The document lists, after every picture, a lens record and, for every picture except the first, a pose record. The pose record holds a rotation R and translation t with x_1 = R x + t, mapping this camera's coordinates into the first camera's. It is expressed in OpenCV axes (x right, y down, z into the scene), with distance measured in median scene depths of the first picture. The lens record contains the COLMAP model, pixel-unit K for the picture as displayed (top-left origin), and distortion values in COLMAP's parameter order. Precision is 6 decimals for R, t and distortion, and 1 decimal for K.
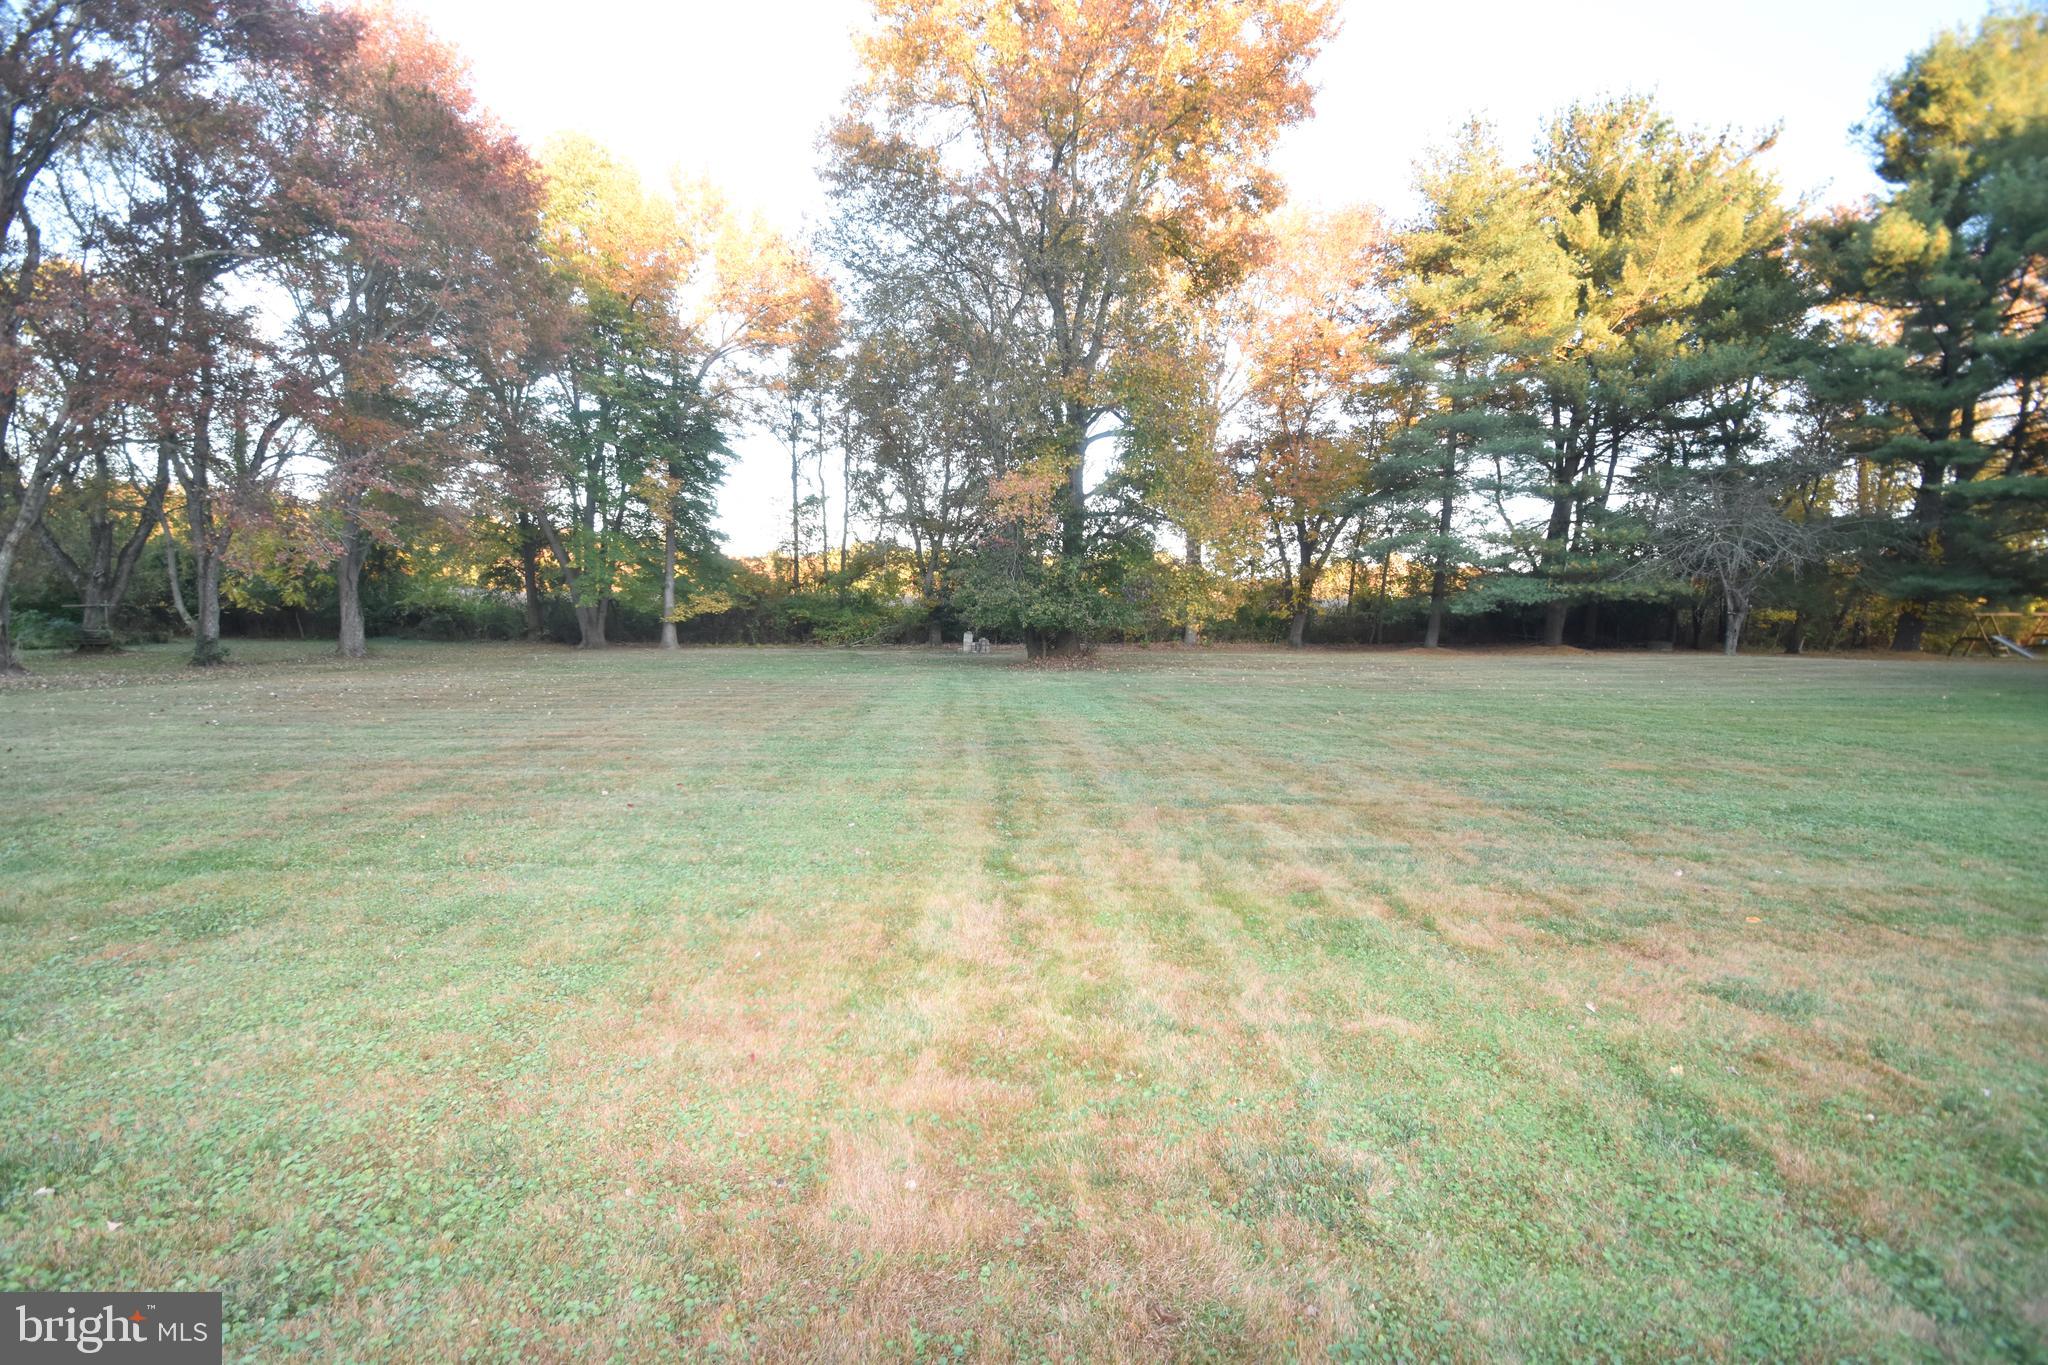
lens RADIAL K [[891.2, 0, 991.8], [0, 891.2, 696.2], [0, 0, 1]] dist [0.004950, -0.008007]
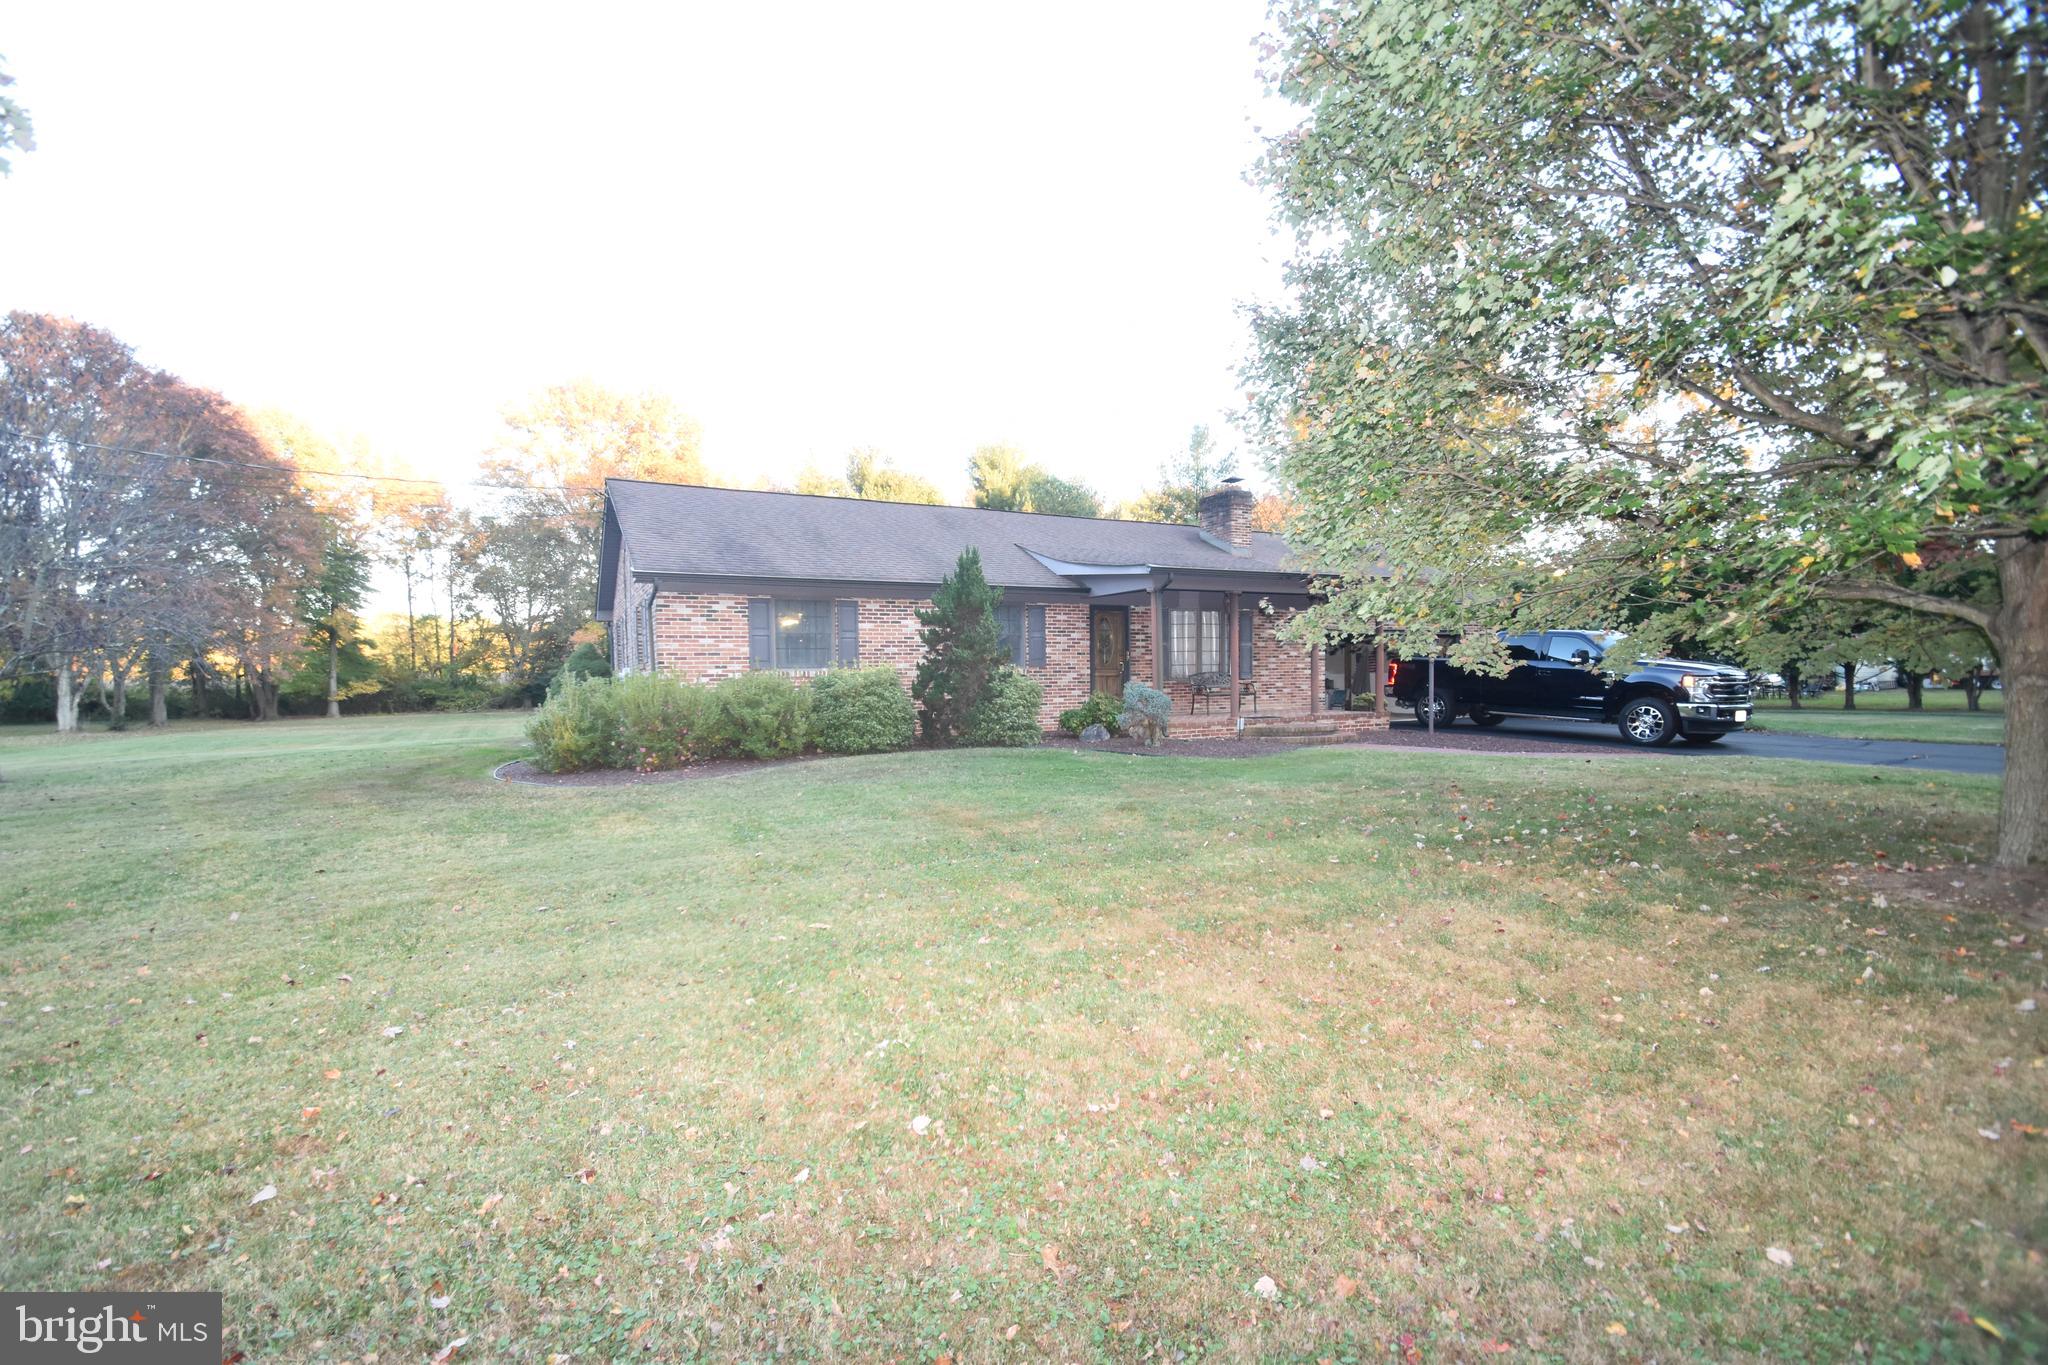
lens RADIAL K [[891.2, 0, 1013.1], [0, 891.2, 700.6], [0, 0, 1]] dist [0.004950, -0.008007]
pose [[0.883261, -0.040778, 0.467105, -0.047524], [0.070291, 0.996469, -0.045924, 0.074117], [-0.463583, 0.073396, 0.883008, -0.956697]]
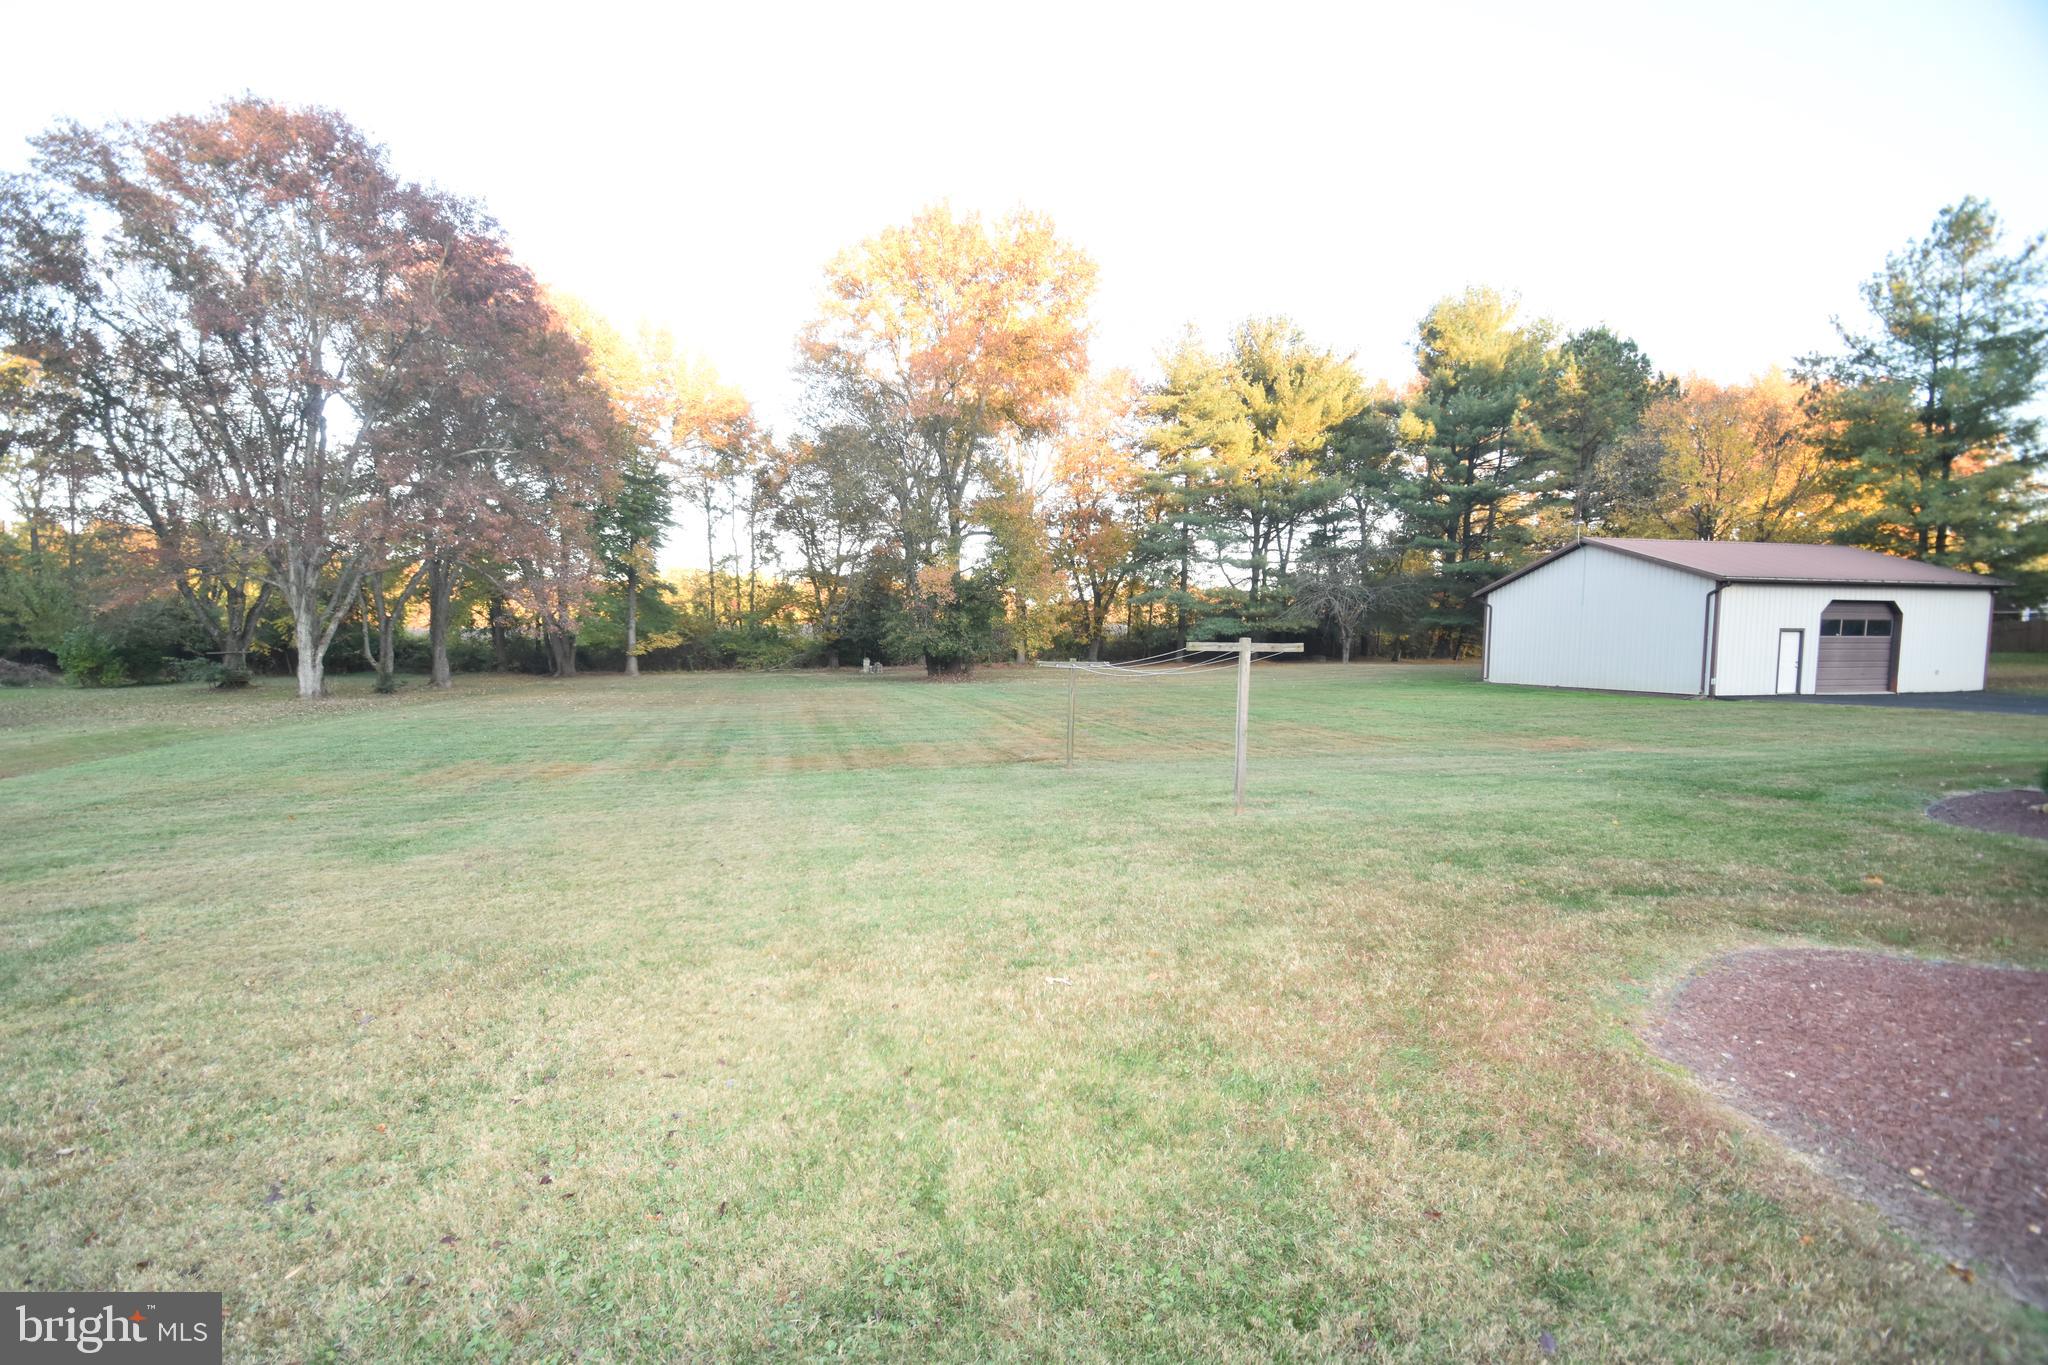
lens RADIAL K [[891.2, 0, 1005.6], [0, 891.2, 695.2], [0, 0, 1]] dist [0.004950, -0.008007]
pose [[0.974303, -0.028576, 0.223422, -0.131367], [0.033573, 0.999263, -0.018600, 0.018850], [-0.222725, 0.025623, 0.974544, -0.409224]]
